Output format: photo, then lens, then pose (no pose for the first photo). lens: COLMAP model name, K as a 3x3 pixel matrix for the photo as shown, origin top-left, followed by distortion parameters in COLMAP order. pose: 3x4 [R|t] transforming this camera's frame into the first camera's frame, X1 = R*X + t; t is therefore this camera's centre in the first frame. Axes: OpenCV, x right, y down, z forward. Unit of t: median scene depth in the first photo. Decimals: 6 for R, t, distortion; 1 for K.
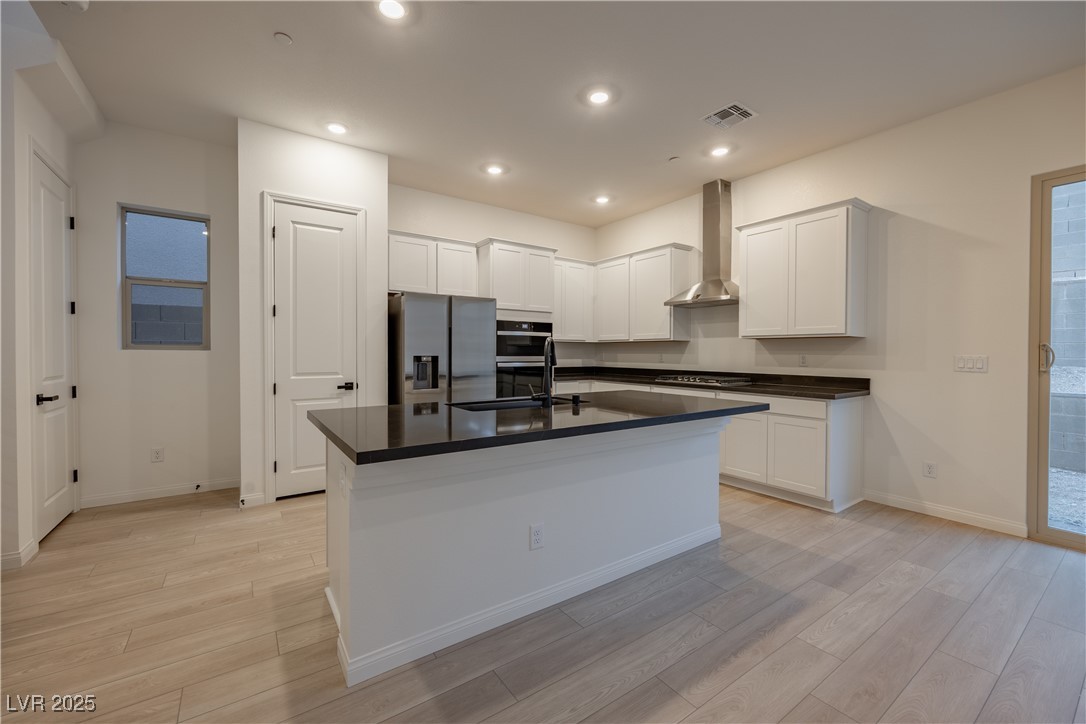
lens RADIAL K [[410.3, 0, 506.1], [0, 410.3, 353.8], [0, 0, 1]] dist [-0.000070, -0.000473]
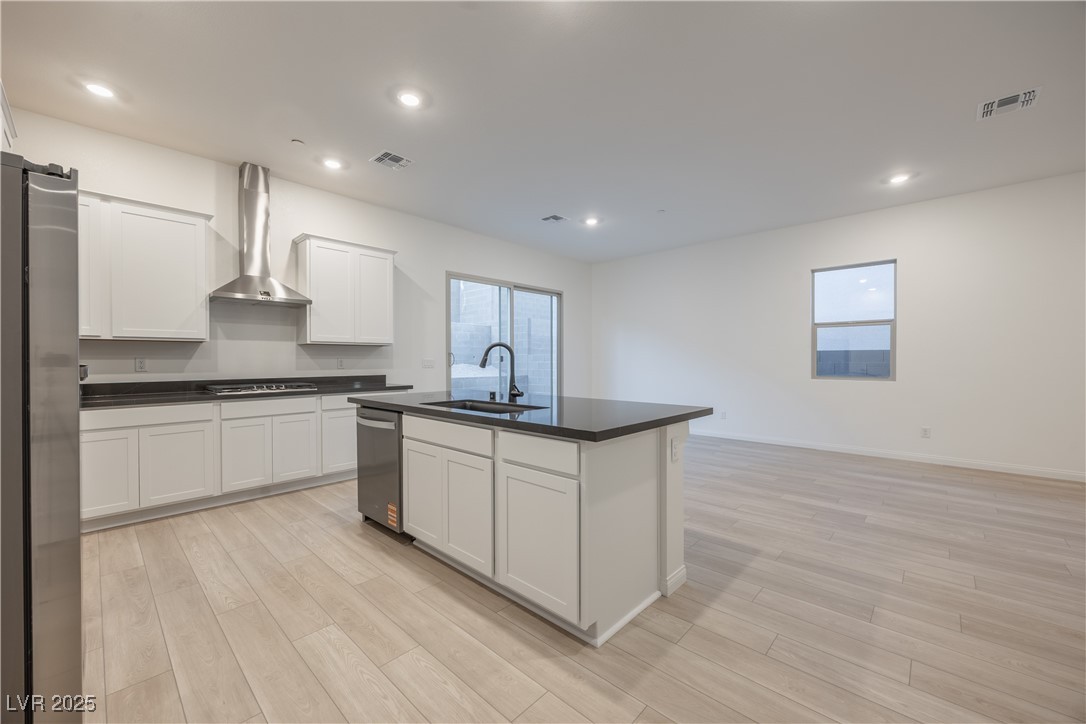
lens RADIAL K [[410.3, 0, 587.4], [0, 410.3, 360.9], [0, 0, 1]] dist [-0.000070, -0.000473]
pose [[-0.279254, -0.003937, 0.960209, -0.616596], [0.007451, 0.999953, 0.006267, 0.005393], [-0.960188, 0.008905, -0.279211, 0.634755]]
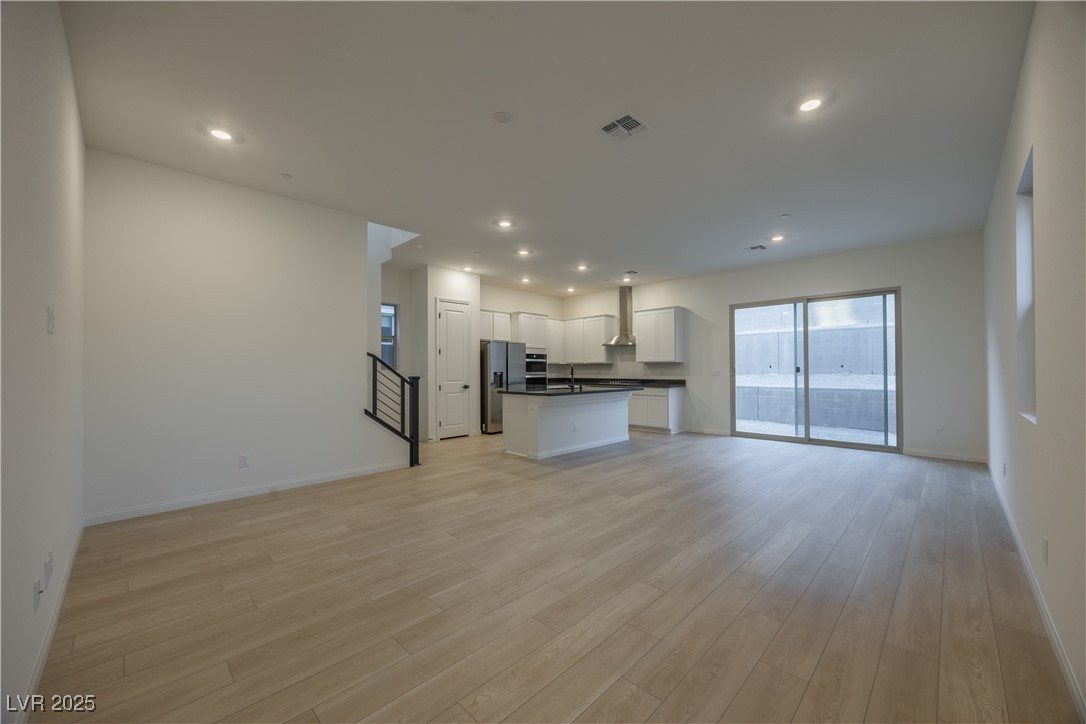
lens RADIAL K [[410.3, 0, 538.9], [0, 410.3, 364.8], [0, 0, 1]] dist [-0.000070, -0.000473]
pose [[0.965029, -0.004708, 0.262102, -0.483342], [0.009478, 0.999812, -0.016938, 0.004756], [-0.261973, 0.018830, 0.964891, -0.933994]]
